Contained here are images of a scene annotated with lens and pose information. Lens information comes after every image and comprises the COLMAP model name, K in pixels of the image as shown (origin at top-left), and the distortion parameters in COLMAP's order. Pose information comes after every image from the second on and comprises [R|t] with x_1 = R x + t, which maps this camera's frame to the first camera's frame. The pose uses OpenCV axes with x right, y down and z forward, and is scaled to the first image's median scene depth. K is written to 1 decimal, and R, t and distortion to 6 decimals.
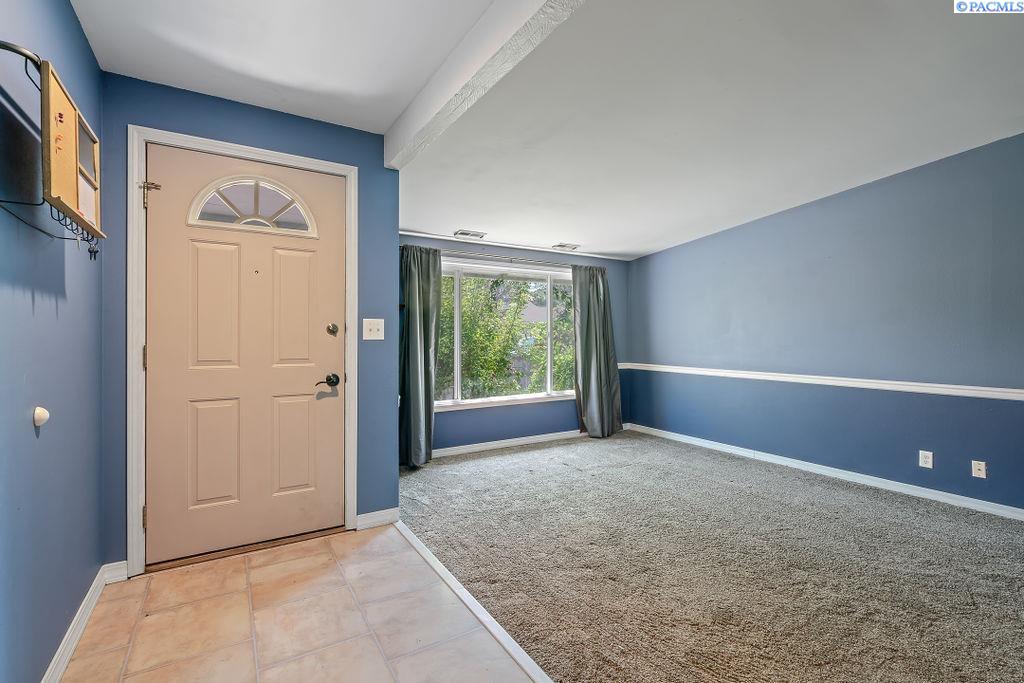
lens RADIAL K [[463.0, 0, 512.0], [0, 463.0, 341.5], [0, 0, 1]] dist [-0.001867, 0.000475]
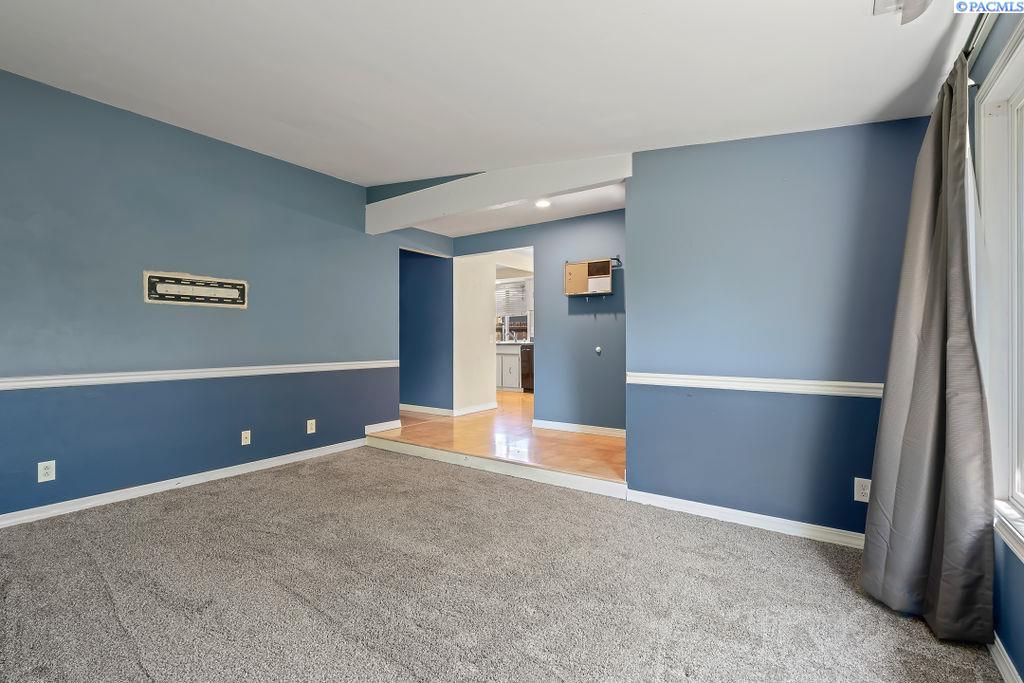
lens RADIAL K [[463.0, 0, 512.0], [0, 463.0, 341.5], [0, 0, 1]] dist [-0.001867, 0.000475]
pose [[-0.922216, 0.006363, -0.386622, 0.285224], [-0.000859, 0.999828, 0.018504, 0.011054], [0.386673, 0.017397, -0.922053, 1.209380]]
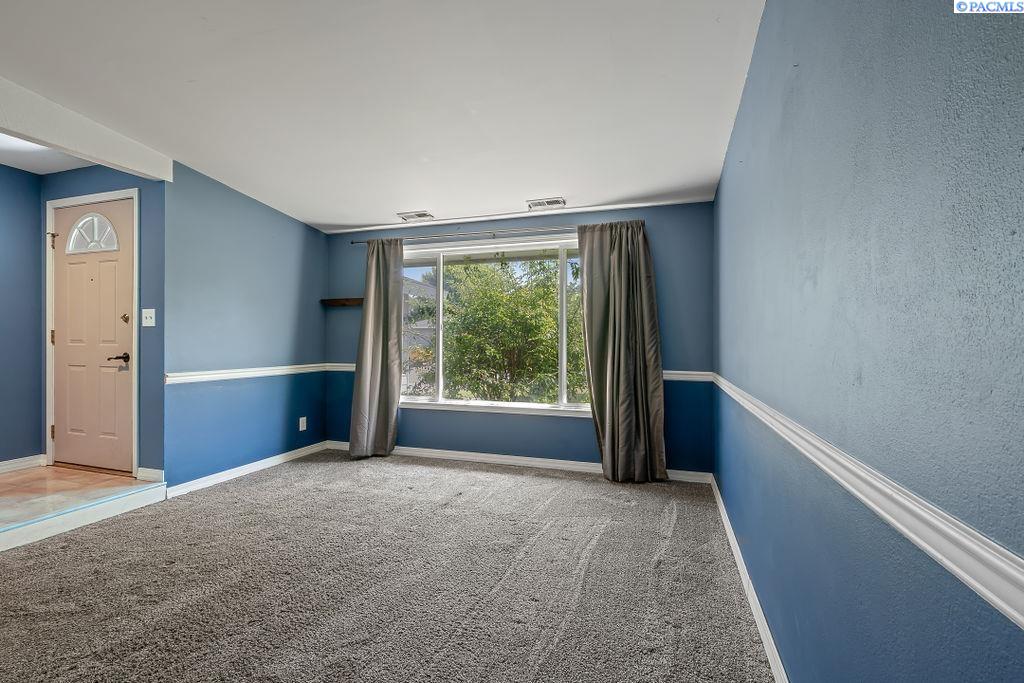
lens RADIAL K [[463.0, 0, 512.0], [0, 463.0, 341.5], [0, 0, 1]] dist [-0.001867, 0.000475]
pose [[0.636676, 0.003210, -0.771125, 0.746075], [-0.012559, 0.999902, -0.006207, 0.019194], [0.771029, 0.013637, 0.636653, 0.578338]]
